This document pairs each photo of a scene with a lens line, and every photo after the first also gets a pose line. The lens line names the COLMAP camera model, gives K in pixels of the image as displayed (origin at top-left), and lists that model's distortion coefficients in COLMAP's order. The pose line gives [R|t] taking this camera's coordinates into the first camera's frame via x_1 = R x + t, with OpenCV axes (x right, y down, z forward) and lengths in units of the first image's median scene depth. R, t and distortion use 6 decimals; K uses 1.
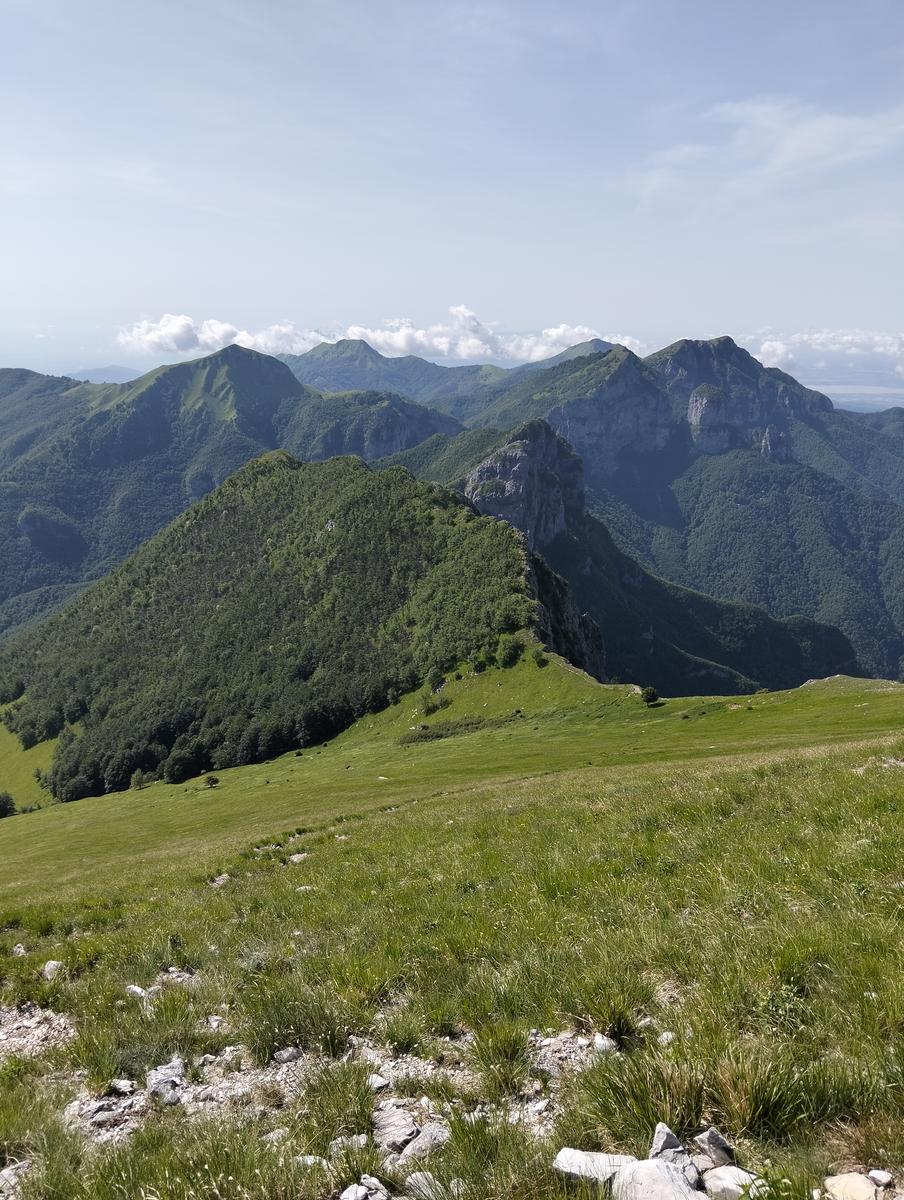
lens RADIAL K [[956.5, 0, 456.3], [0, 956.5, 601.2], [0, 0, 1]] dist [0.202806, -0.579883]
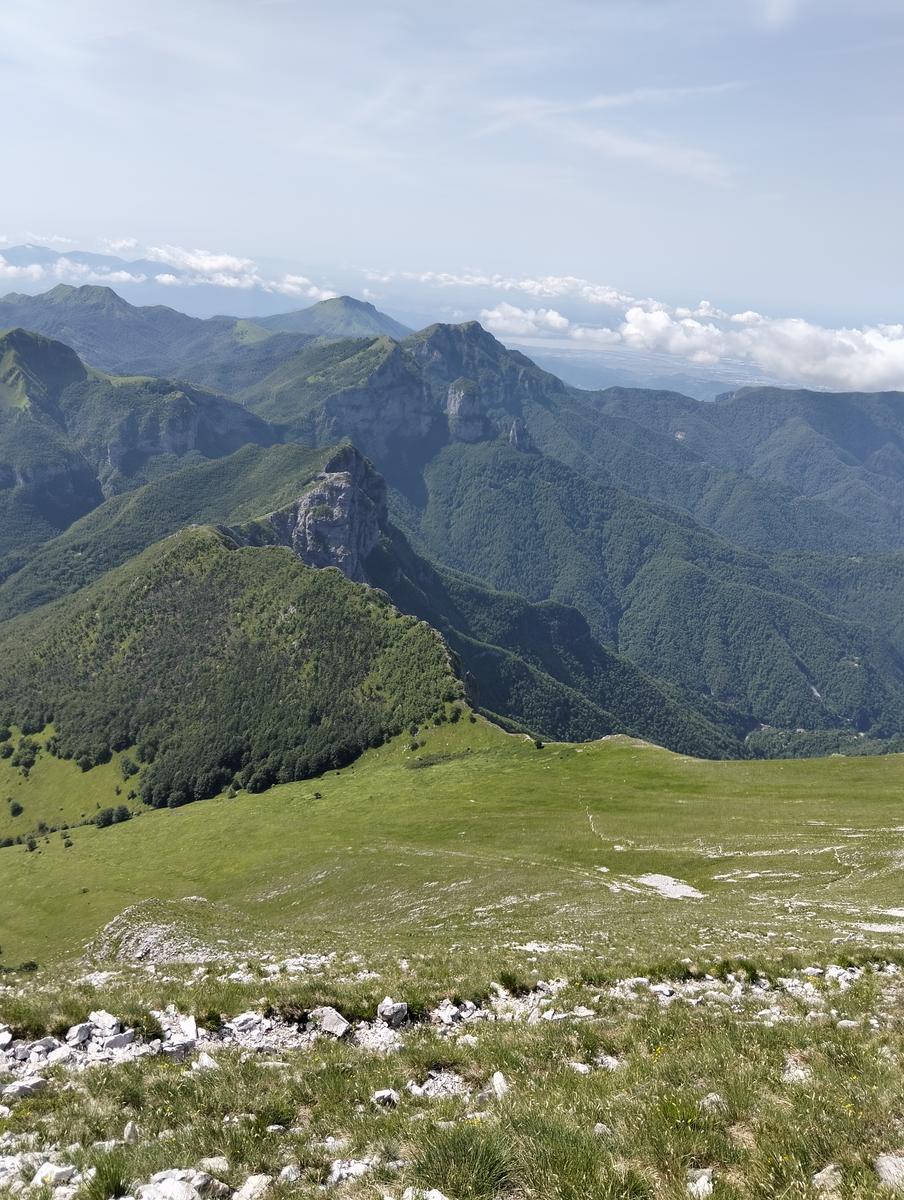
lens RADIAL K [[965.7, 0, 453.0], [0, 965.7, 608.6], [0, 0, 1]] dist [0.128802, -0.307830]
pose [[0.965091, -0.023240, 0.260883, -0.063770], [0.004872, 0.997476, 0.070833, -0.042010], [-0.261871, -0.067089, 0.962768, -0.119245]]
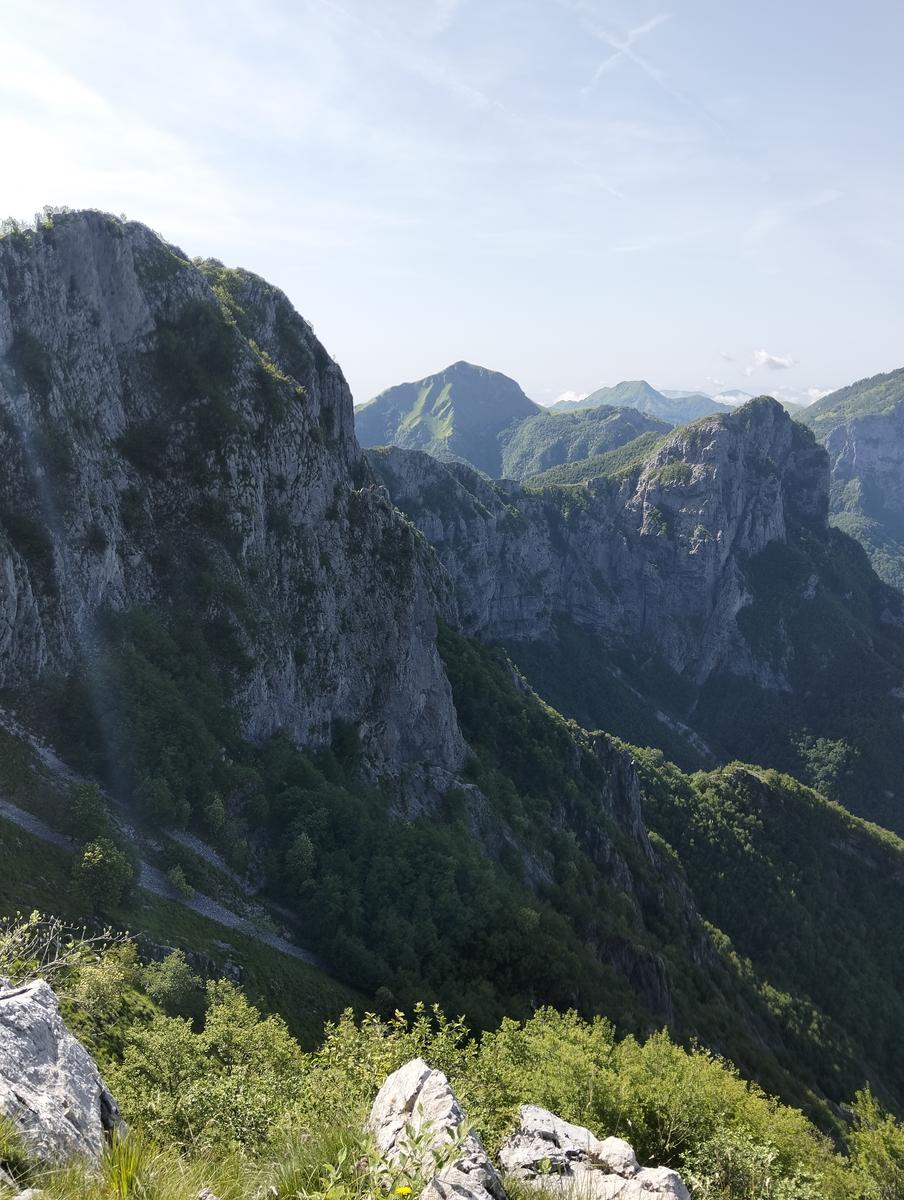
lens RADIAL K [[965.7, 0, 453.0], [0, 965.7, 608.6], [0, 0, 1]] dist [0.128802, -0.307830]
pose [[0.952416, 0.044062, -0.301599, 0.053017], [-0.060631, 0.997109, -0.045792, 0.013763], [0.298710, 0.061899, 0.952334, 0.128693]]
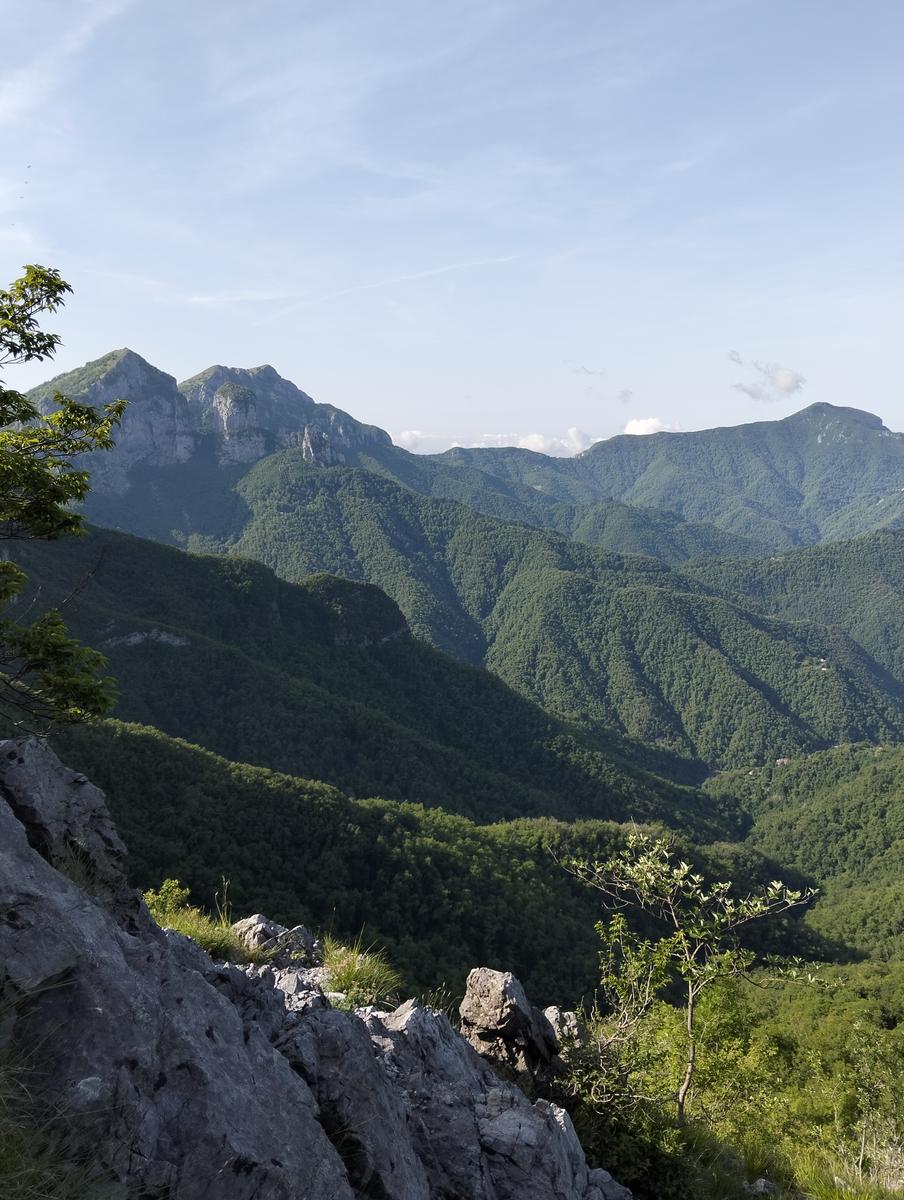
lens RADIAL K [[956.5, 0, 456.3], [0, 956.5, 601.2], [0, 0, 1]] dist [0.202806, -0.579883]
pose [[0.918086, -0.106522, 0.381799, 0.114823], [0.148724, 0.985415, -0.082695, 0.068411], [-0.367422, 0.132703, 0.920539, 0.218901]]
